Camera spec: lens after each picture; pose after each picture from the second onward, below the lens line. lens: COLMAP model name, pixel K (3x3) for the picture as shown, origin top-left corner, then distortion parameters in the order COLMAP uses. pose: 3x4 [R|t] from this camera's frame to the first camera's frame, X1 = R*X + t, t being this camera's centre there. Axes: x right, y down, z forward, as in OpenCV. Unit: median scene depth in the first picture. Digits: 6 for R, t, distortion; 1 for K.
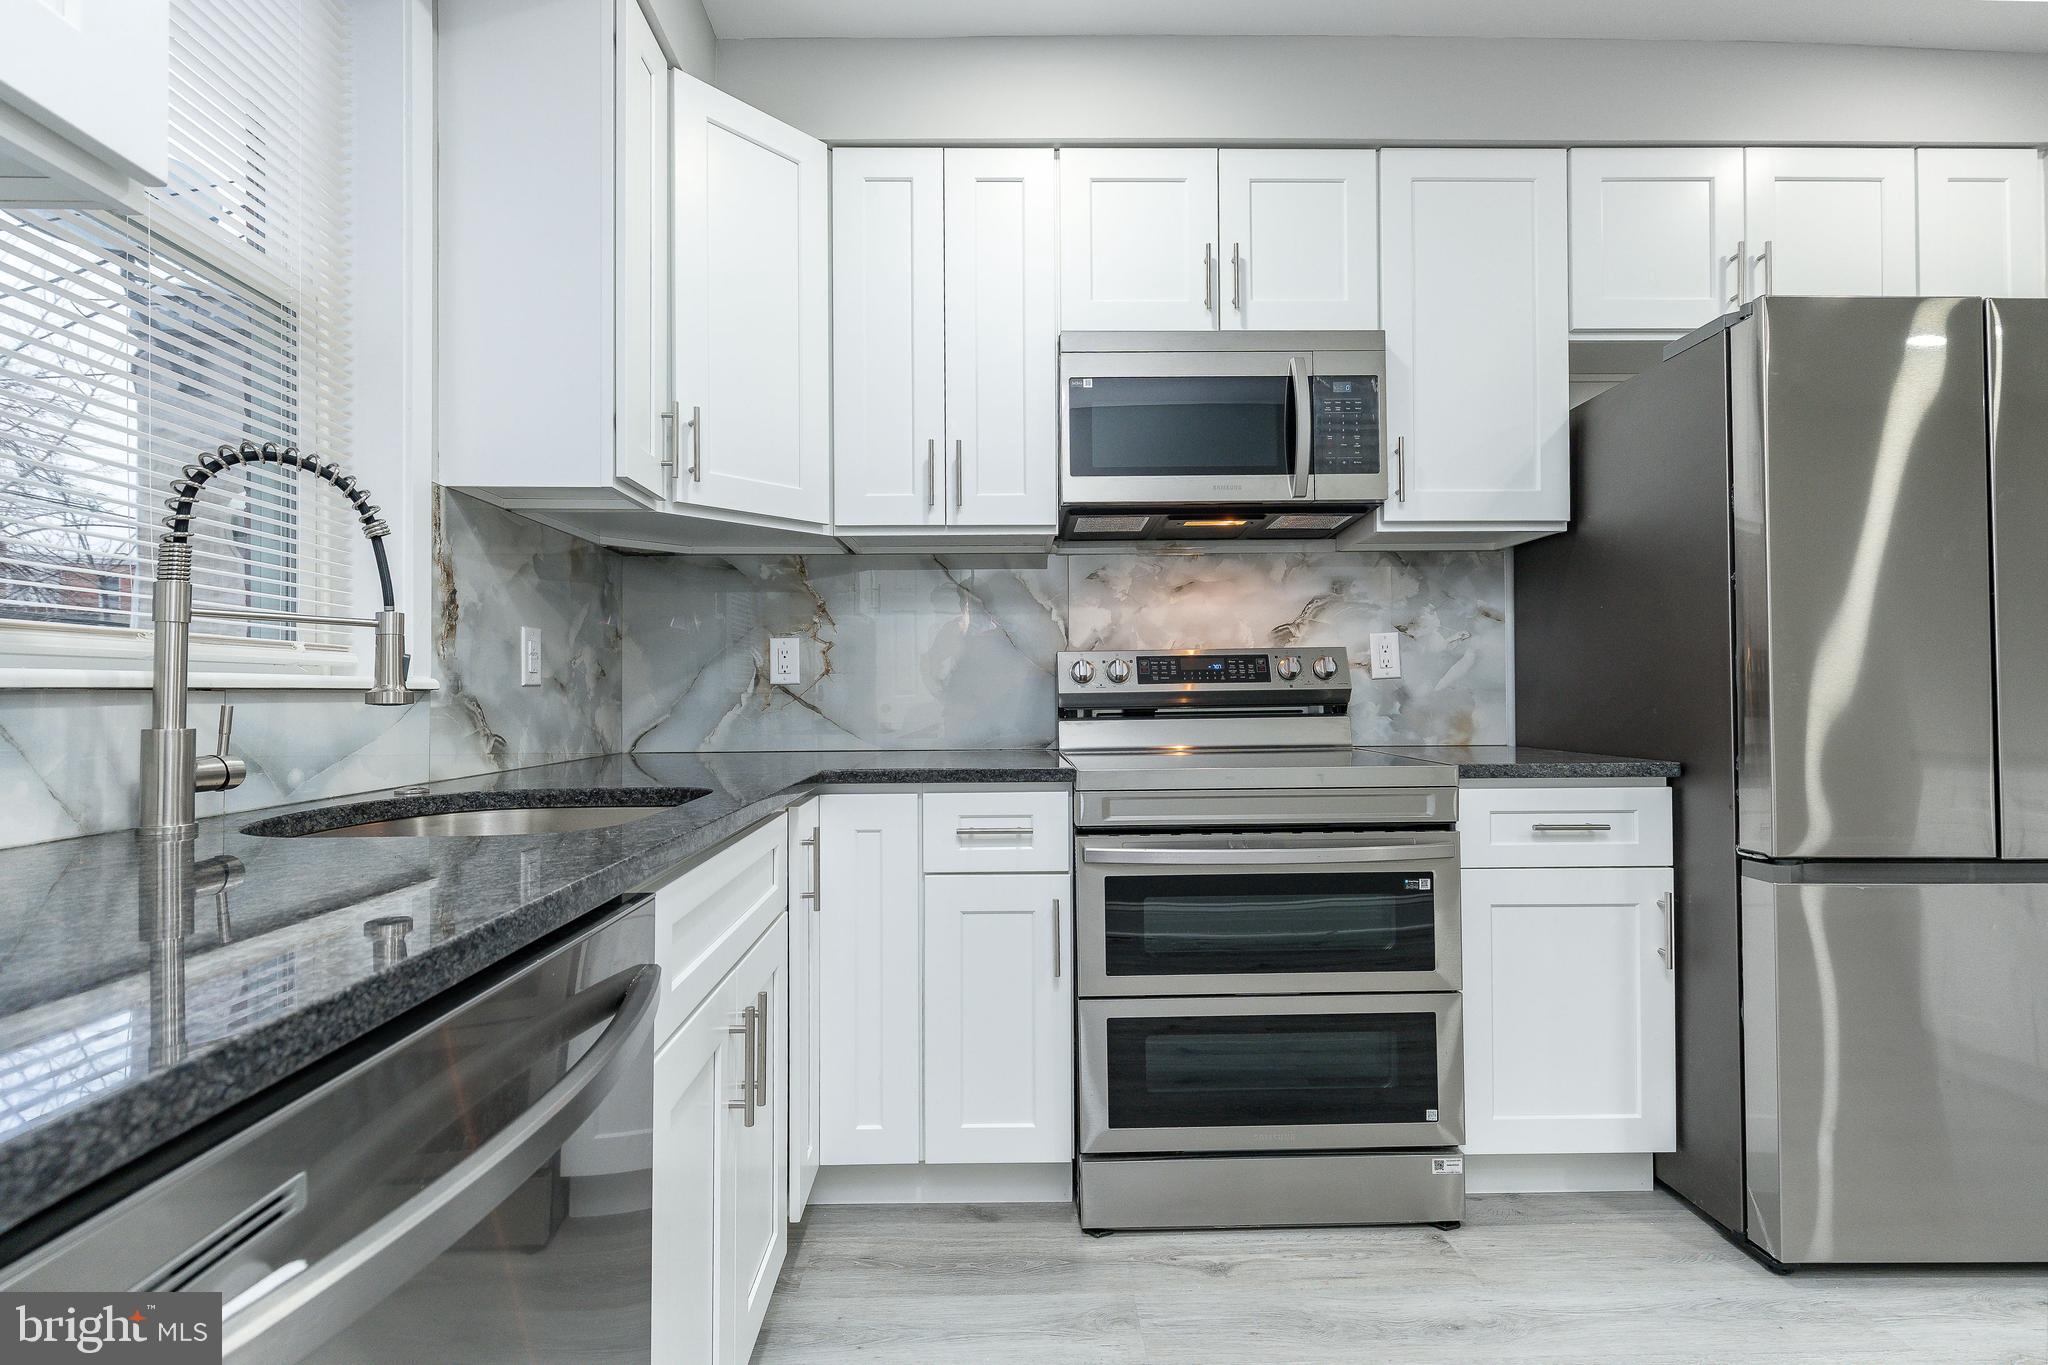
lens RADIAL K [[942.3, 0, 1024.0], [0, 942.3, 682.5], [0, 0, 1]] dist [0.002228, -0.000228]
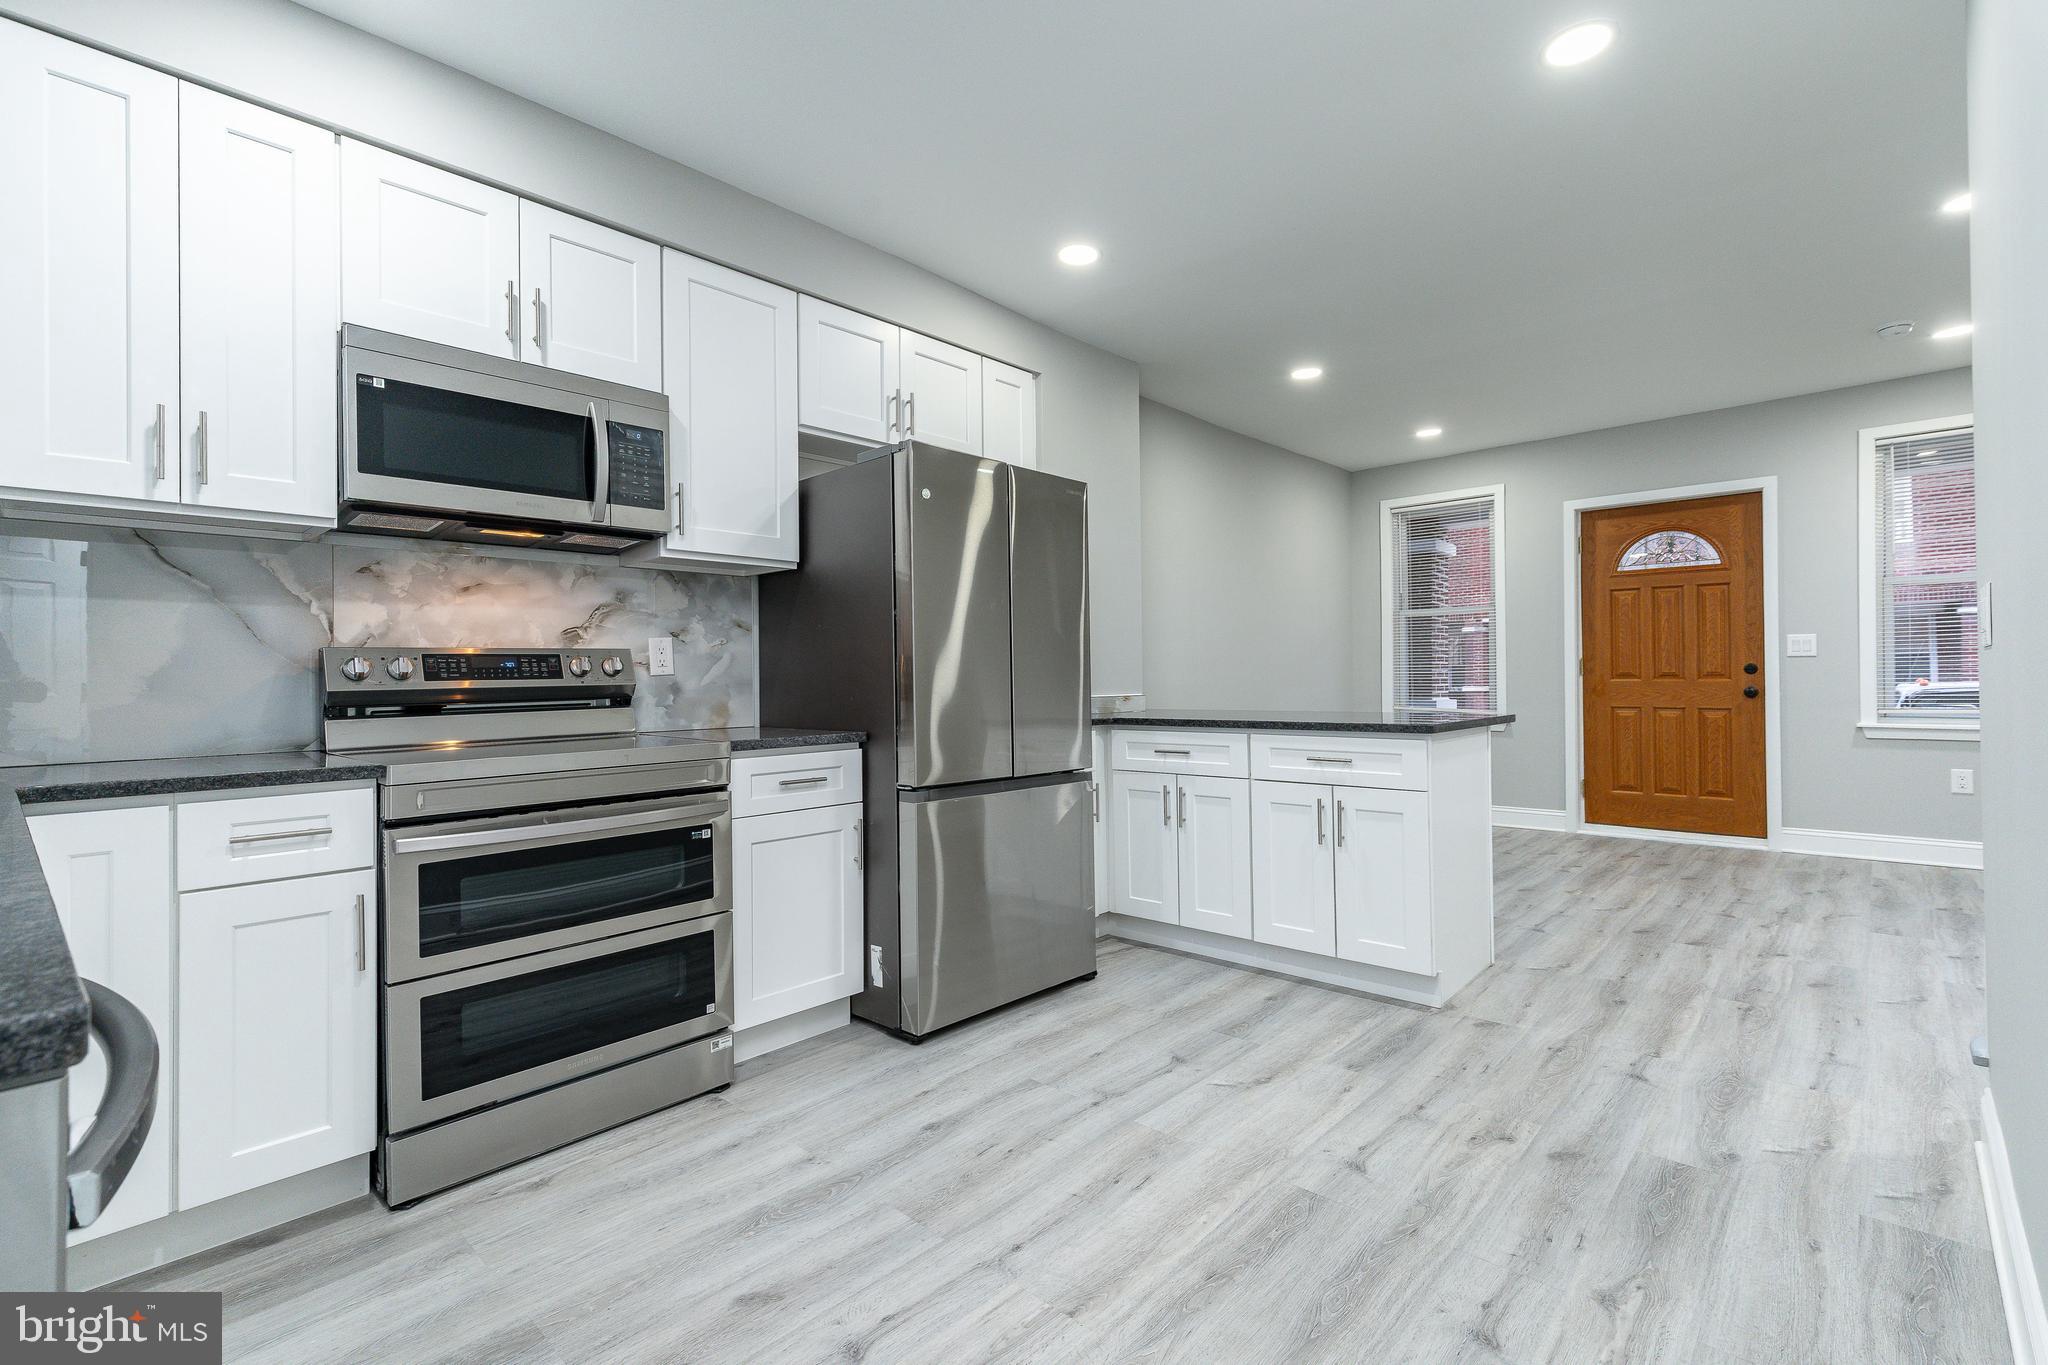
lens RADIAL K [[907.4, 0, 1018.3], [0, 907.4, 676.3], [0, 0, 1]] dist [0.005158, -0.000156]
pose [[0.706289, -0.000655, 0.707923, -0.139088], [-0.001152, 0.999997, 0.002074, -0.007231], [-0.707923, -0.002280, 0.706286, -0.171329]]
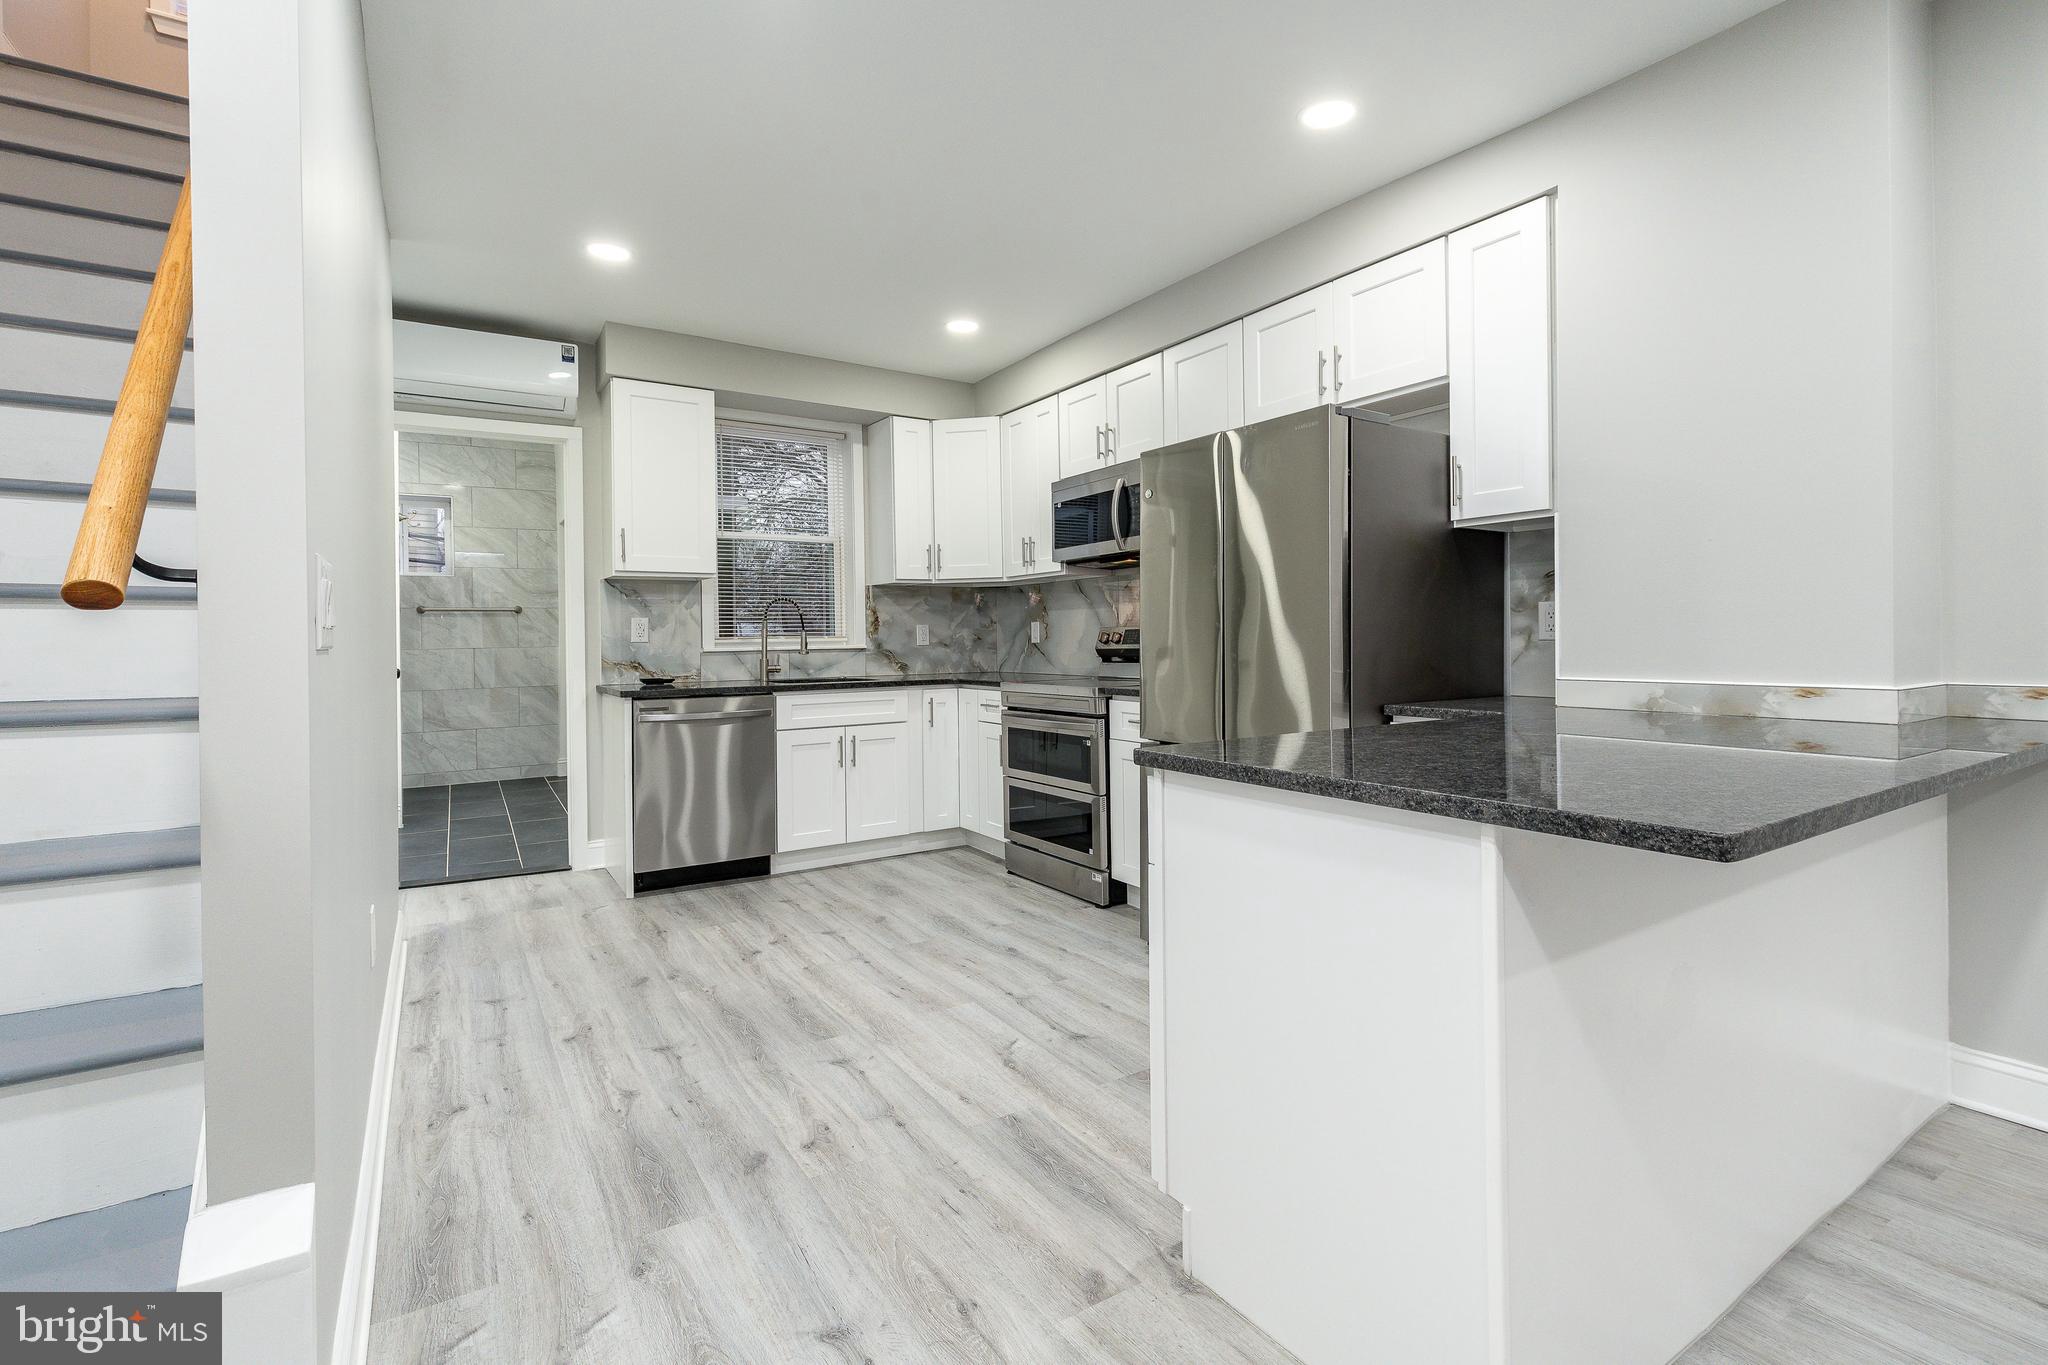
lens RADIAL K [[834.8, 0, 1017.4], [0, 834.8, 644.4], [0, 0, 1]] dist [0.001886, 0.000033]
pose [[0.555046, 0.004290, -0.831808, 1.634048], [0.018633, 0.999672, 0.017589, -0.037093], [0.831611, -0.025261, 0.554784, -0.143433]]
